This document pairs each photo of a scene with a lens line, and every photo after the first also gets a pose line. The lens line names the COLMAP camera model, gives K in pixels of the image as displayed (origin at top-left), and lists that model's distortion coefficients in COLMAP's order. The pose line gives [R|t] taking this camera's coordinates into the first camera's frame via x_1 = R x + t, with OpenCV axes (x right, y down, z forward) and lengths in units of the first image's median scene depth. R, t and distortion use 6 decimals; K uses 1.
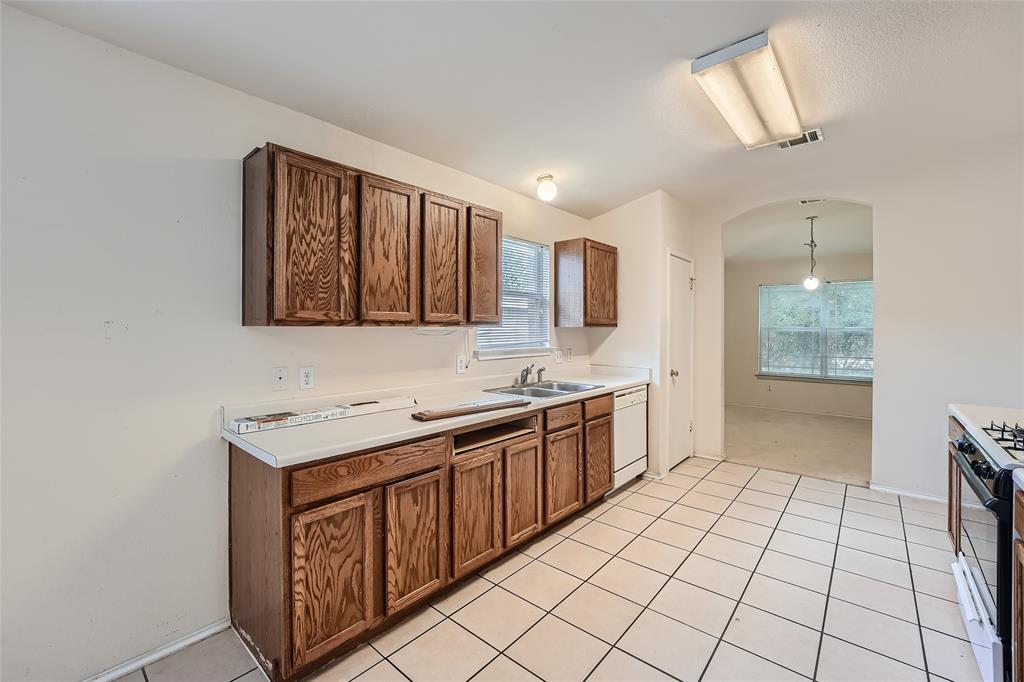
lens RADIAL K [[422.1, 0, 508.7], [0, 422.1, 331.0], [0, 0, 1]] dist [-0.025146, 0.003881]
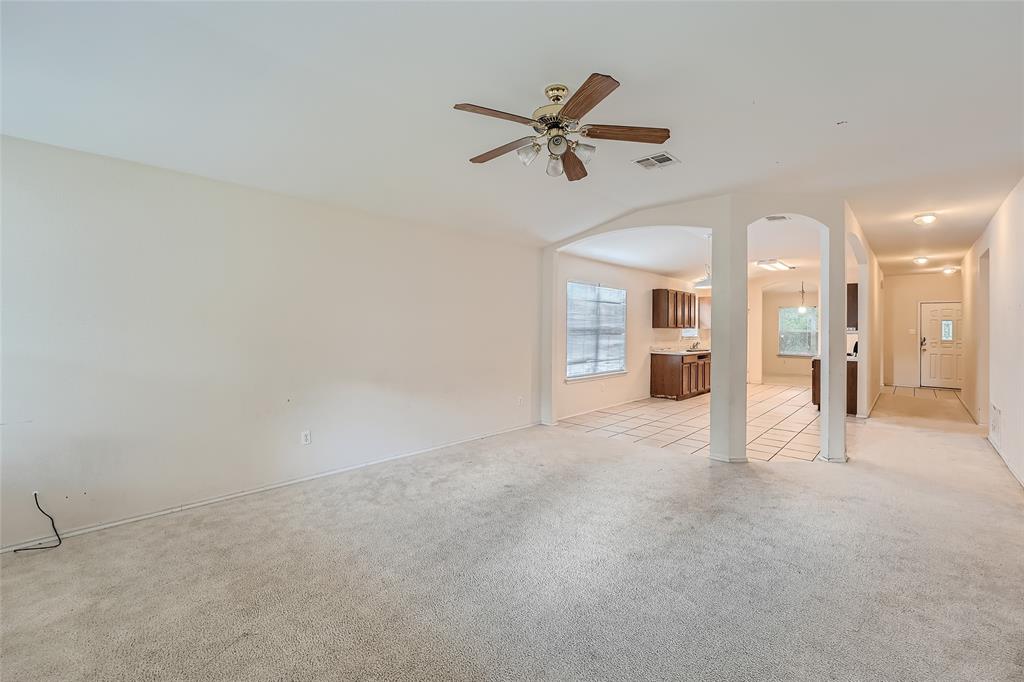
lens RADIAL K [[422.1, 0, 529.2], [0, 422.1, 326.6], [0, 0, 1]] dist [-0.025146, 0.003881]
pose [[0.999744, 0.013048, -0.018495, -1.191610], [-0.013126, 0.999905, -0.004126, 0.000916], [0.018439, 0.004367, 0.999820, -2.193242]]
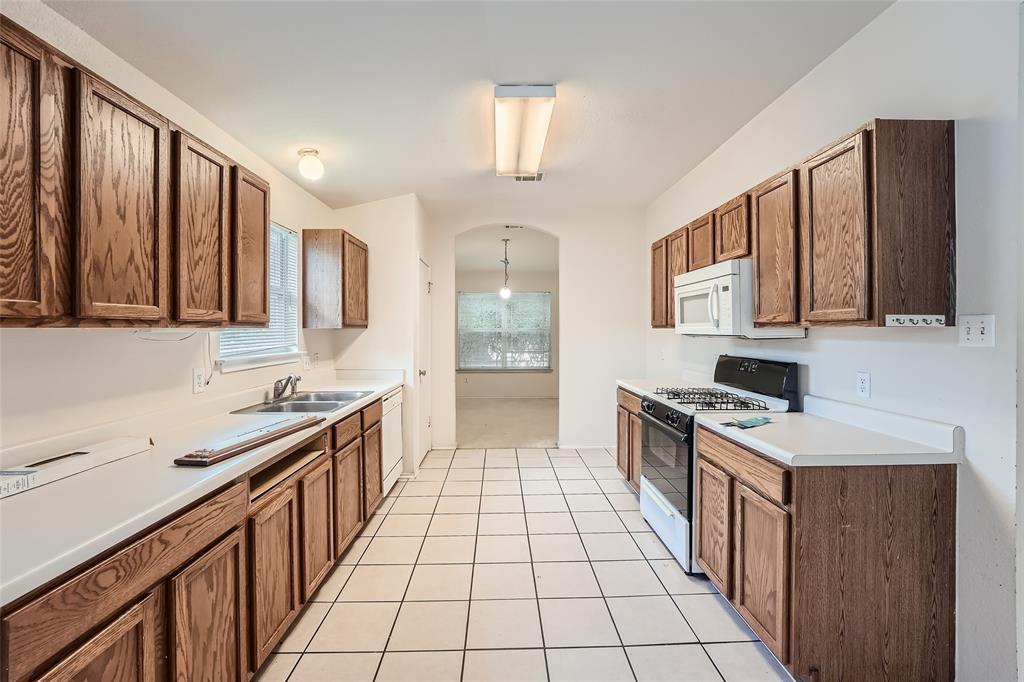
lens RADIAL K [[422.1, 0, 512.9], [0, 422.1, 332.5], [0, 0, 1]] dist [-0.025146, 0.003881]
pose [[0.739042, -0.007689, 0.673615, -0.193349], [0.007653, 0.999966, 0.003018, -0.000866], [-0.673616, 0.002925, 0.739076, 0.110015]]
